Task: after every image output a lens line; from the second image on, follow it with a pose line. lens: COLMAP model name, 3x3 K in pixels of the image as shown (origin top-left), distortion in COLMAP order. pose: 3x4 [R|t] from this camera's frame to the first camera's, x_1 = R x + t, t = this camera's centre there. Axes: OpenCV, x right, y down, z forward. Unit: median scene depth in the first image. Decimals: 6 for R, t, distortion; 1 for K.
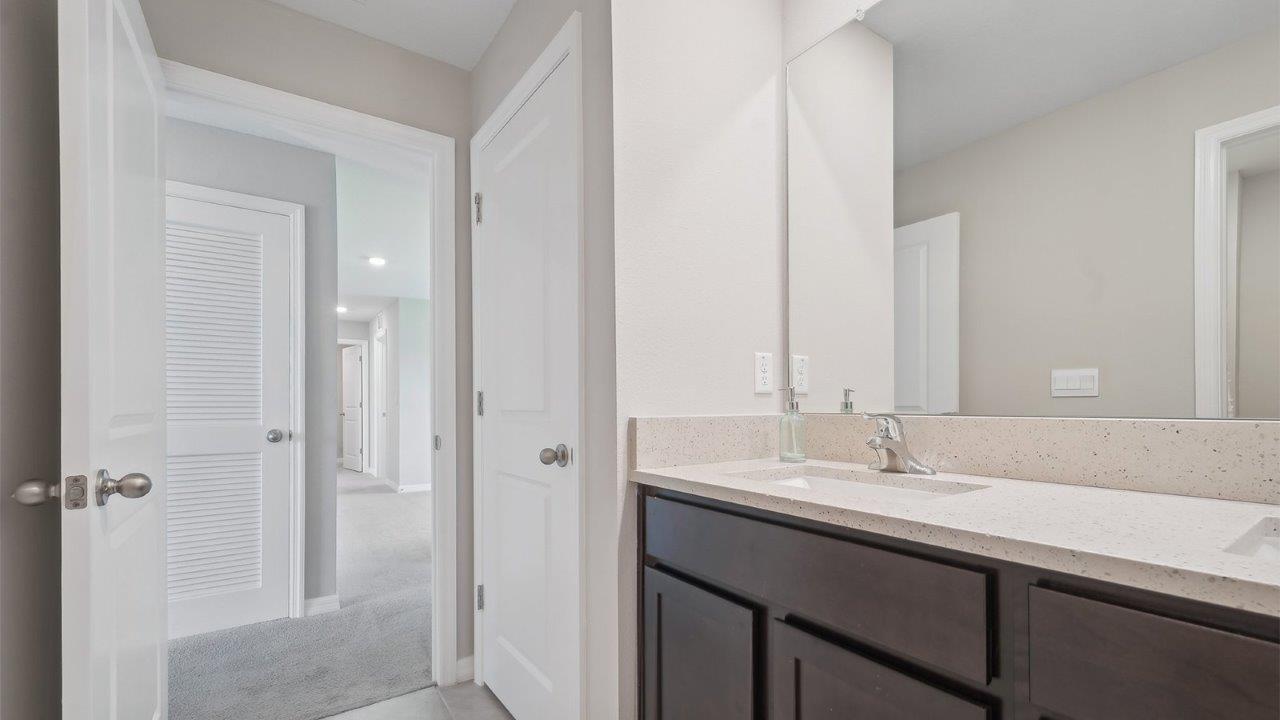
lens RADIAL K [[518.5, 0, 642.9], [0, 518.5, 384.4], [0, 0, 1]] dist [-0.000477, 0.000090]
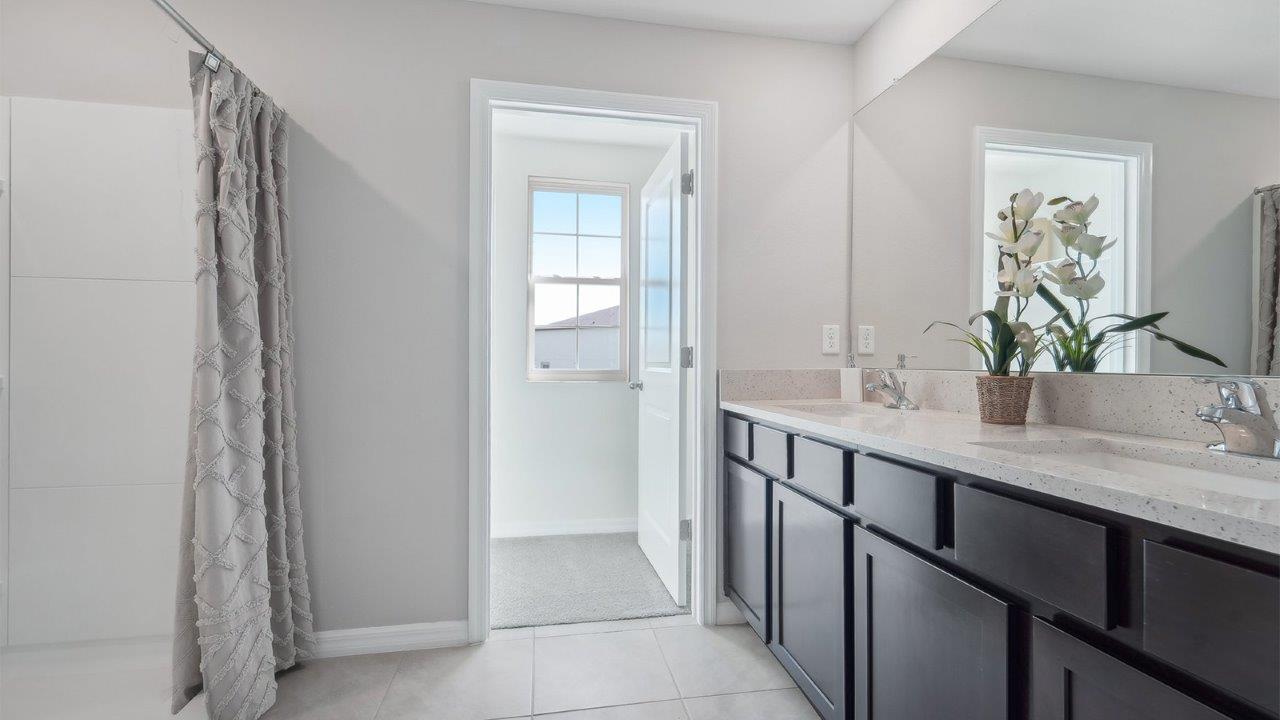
lens RADIAL K [[527.7, 0, 640.0], [0, 527.7, 360.0], [0, 0, 1]] dist [0.001247, 0.000100]
pose [[0.910379, 0.008888, -0.413681, 0.244624], [0.008119, 0.999193, 0.039333, -0.018194], [0.413697, -0.039167, 0.909572, -0.349333]]
